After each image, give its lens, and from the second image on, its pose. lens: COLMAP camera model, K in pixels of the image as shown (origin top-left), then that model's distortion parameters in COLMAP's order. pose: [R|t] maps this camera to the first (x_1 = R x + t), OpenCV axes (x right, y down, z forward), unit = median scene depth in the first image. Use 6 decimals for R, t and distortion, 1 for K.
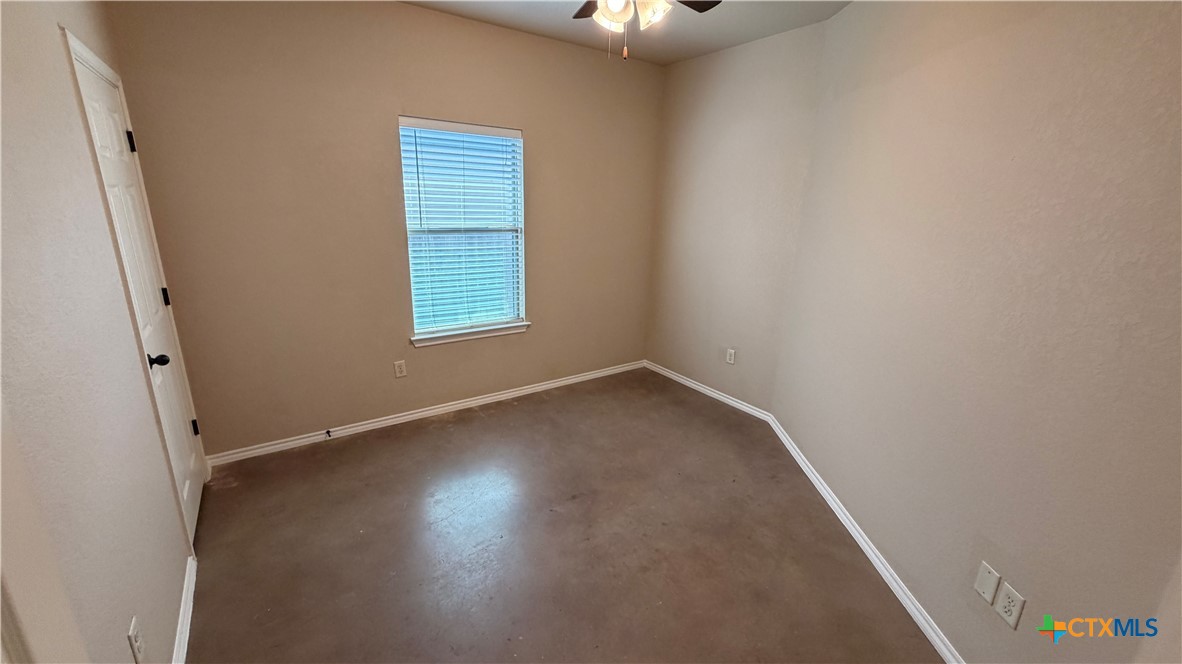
lens RADIAL K [[472.0, 0, 587.7], [0, 472.0, 333.4], [0, 0, 1]] dist [0.002532, -0.000065]
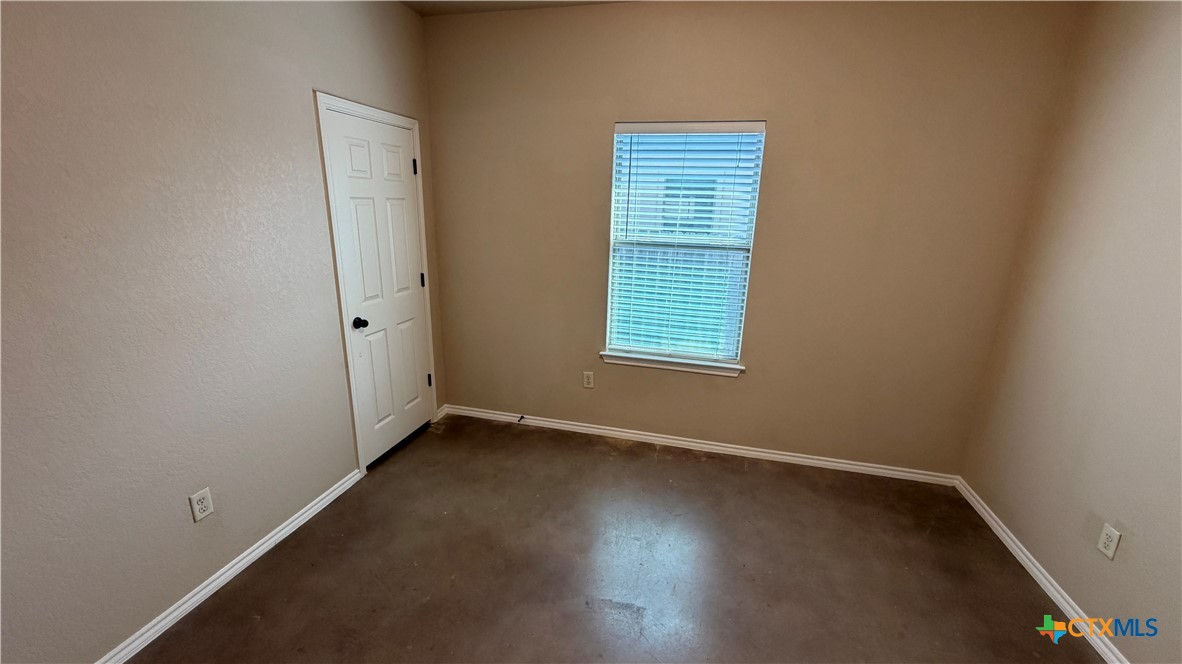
lens RADIAL K [[472.0, 0, 587.7], [0, 472.0, 333.4], [0, 0, 1]] dist [0.002532, -0.000065]
pose [[0.652575, 0.190598, -0.733360, 0.304693], [-0.214924, 0.974657, 0.062062, -0.079330], [0.726604, 0.117117, 0.677001, 0.312342]]
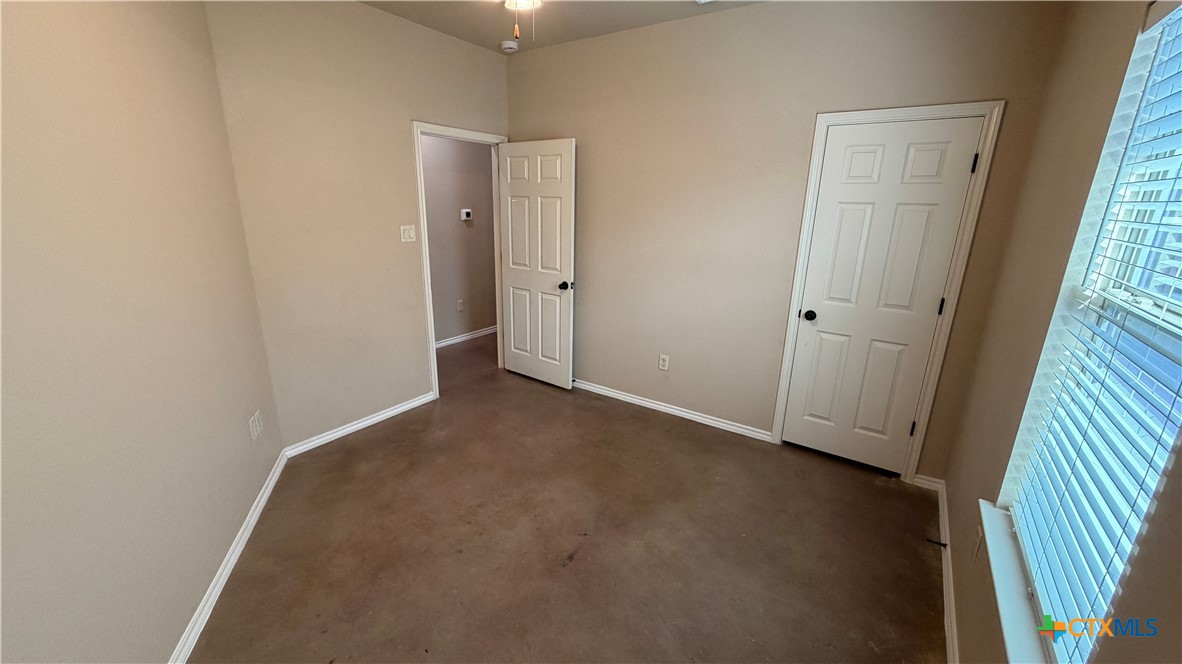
lens RADIAL K [[472.0, 0, 587.7], [0, 472.0, 333.4], [0, 0, 1]] dist [0.002532, -0.000065]
pose [[-0.933885, 0.051529, -0.353841, 0.167465], [-0.142577, 0.853833, 0.500641, -0.314938], [0.327918, 0.517991, -0.790035, 1.137452]]
